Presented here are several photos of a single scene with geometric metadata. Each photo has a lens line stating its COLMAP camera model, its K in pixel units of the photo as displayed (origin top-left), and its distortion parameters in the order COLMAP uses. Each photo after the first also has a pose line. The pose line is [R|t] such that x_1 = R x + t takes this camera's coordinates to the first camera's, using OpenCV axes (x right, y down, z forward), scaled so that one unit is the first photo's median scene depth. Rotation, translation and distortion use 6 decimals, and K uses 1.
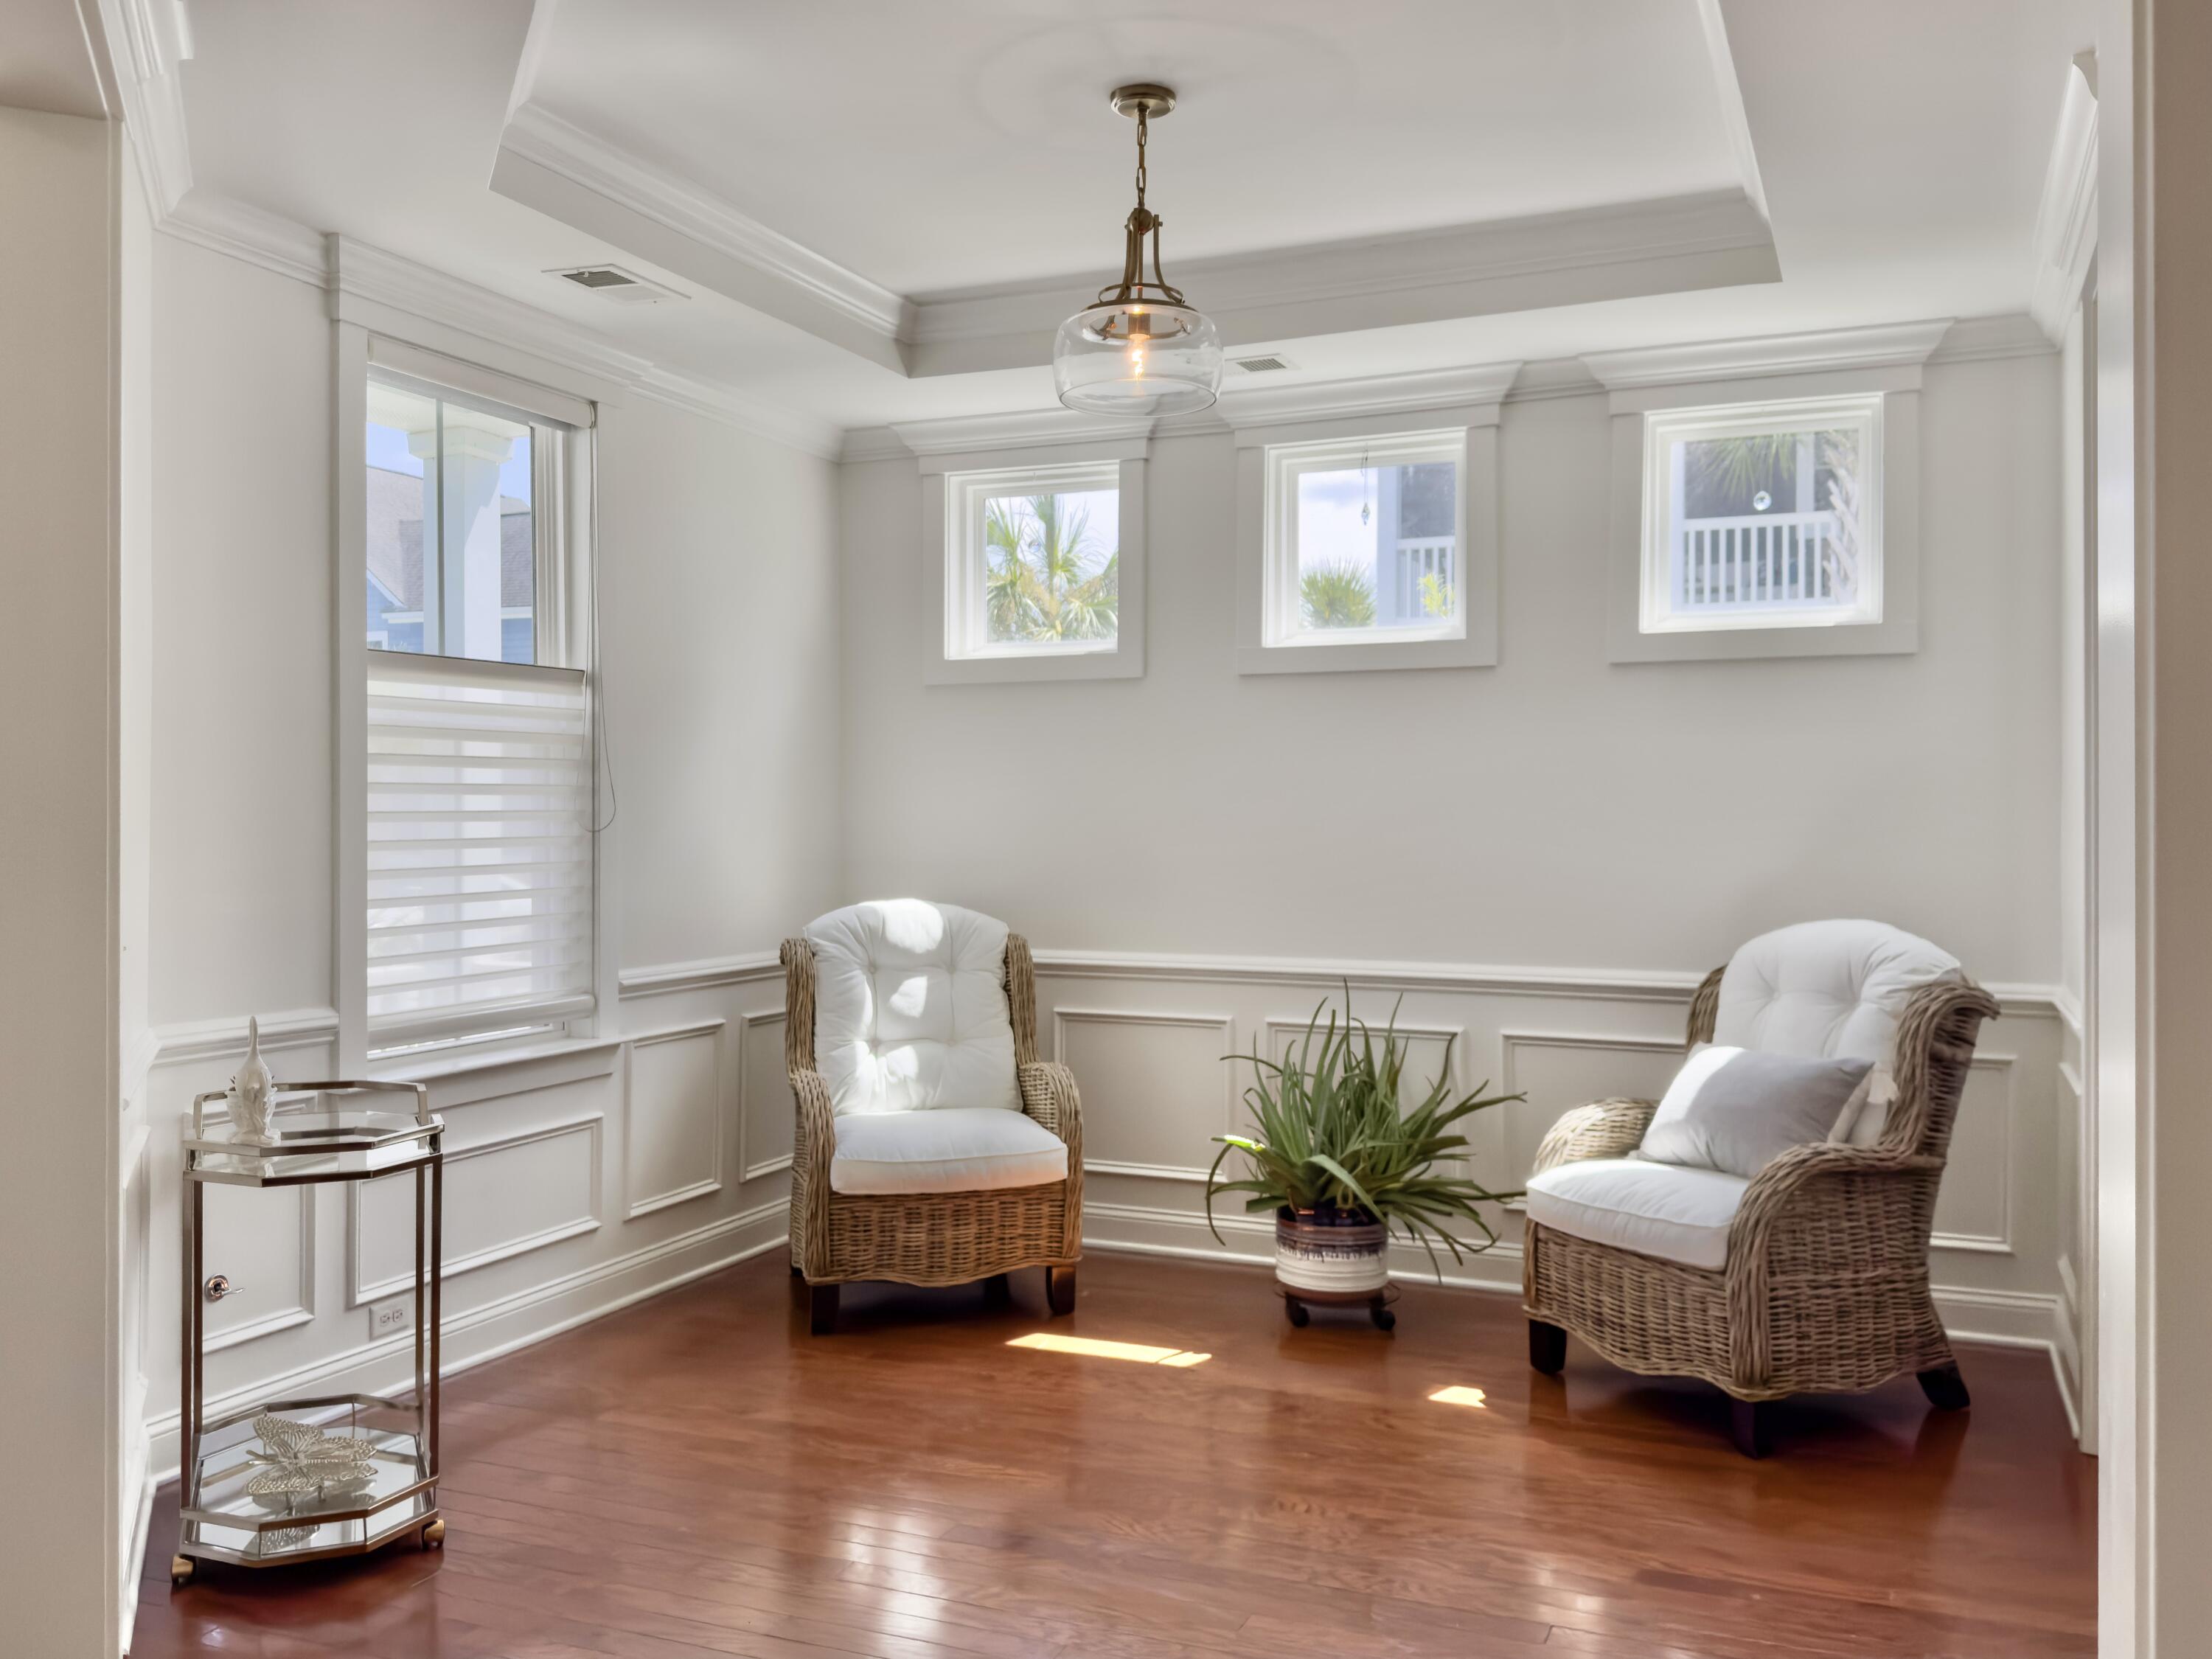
lens RADIAL K [[1853.9, 0, 1108.8], [0, 1853.9, 822.1], [0, 0, 1]] dist [0.085264, -0.015211]
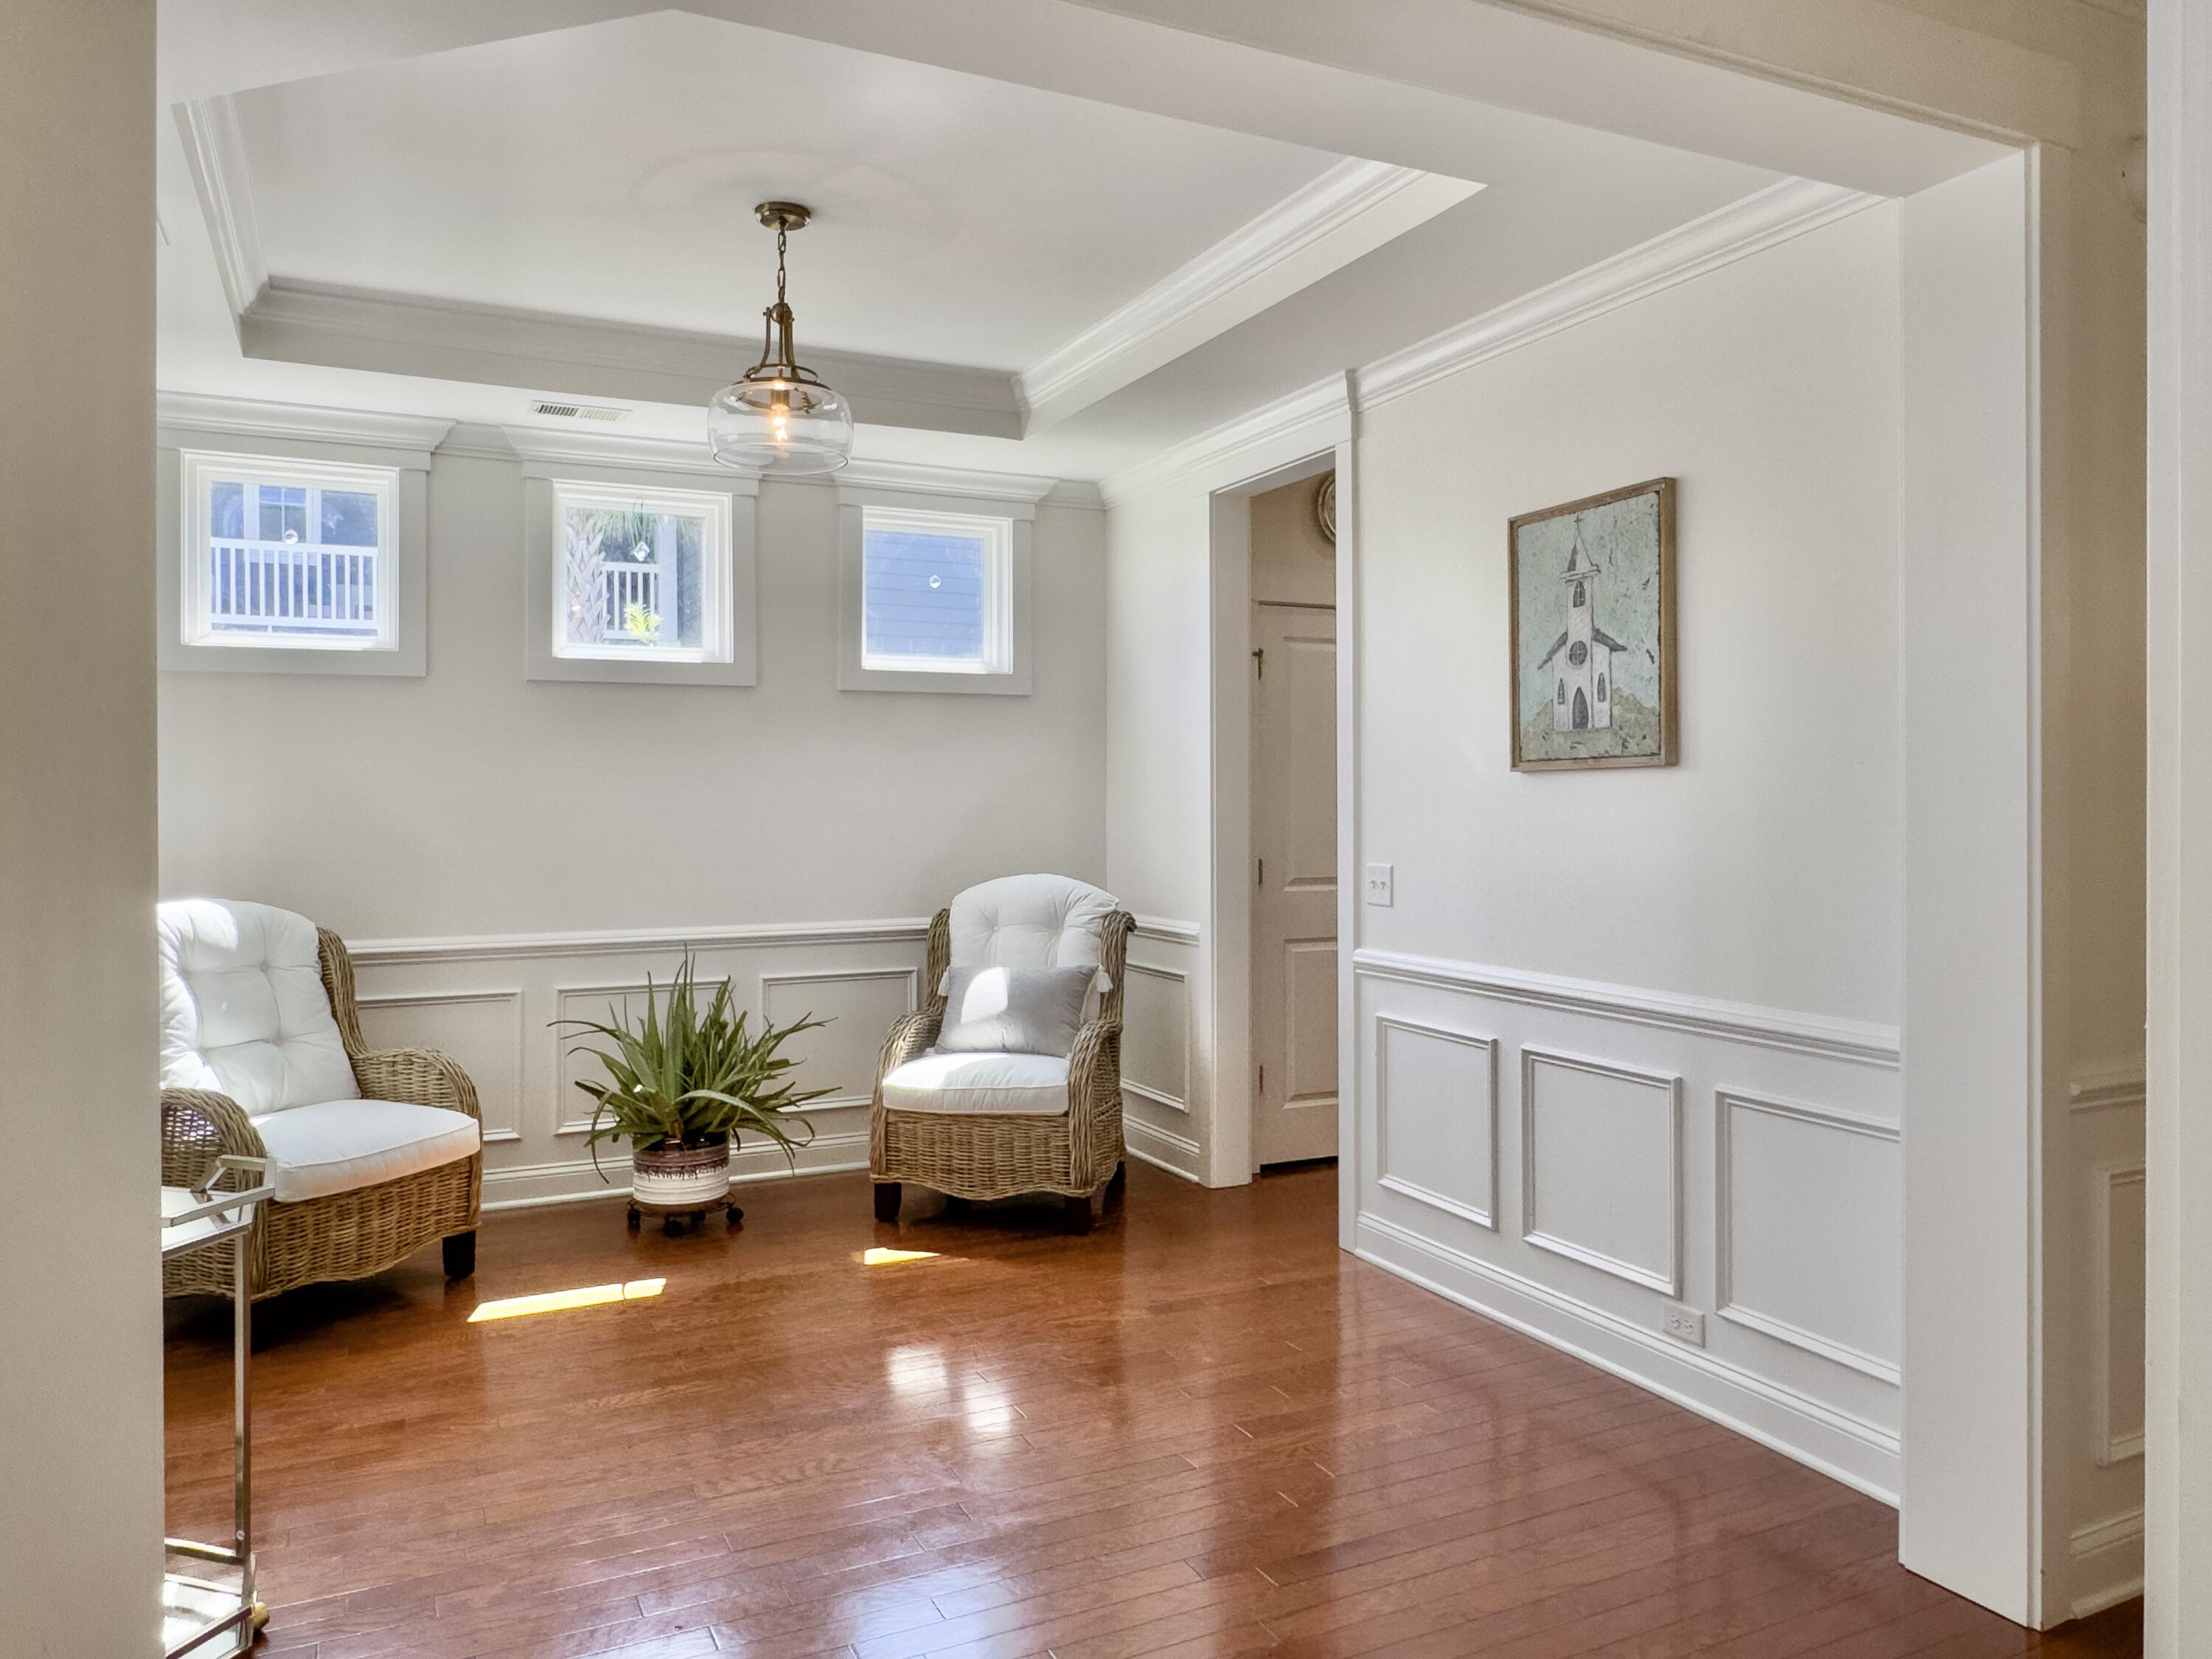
lens RADIAL K [[1521.8, 0, 1107.9], [0, 1521.8, 818.6], [0, 0, 1]] dist [-0.002484, -0.004759]
pose [[0.656274, -0.016061, 0.754352, -0.444840], [0.009761, 0.999870, 0.012796, -0.006156], [-0.754460, -0.001034, 0.656346, 0.155992]]
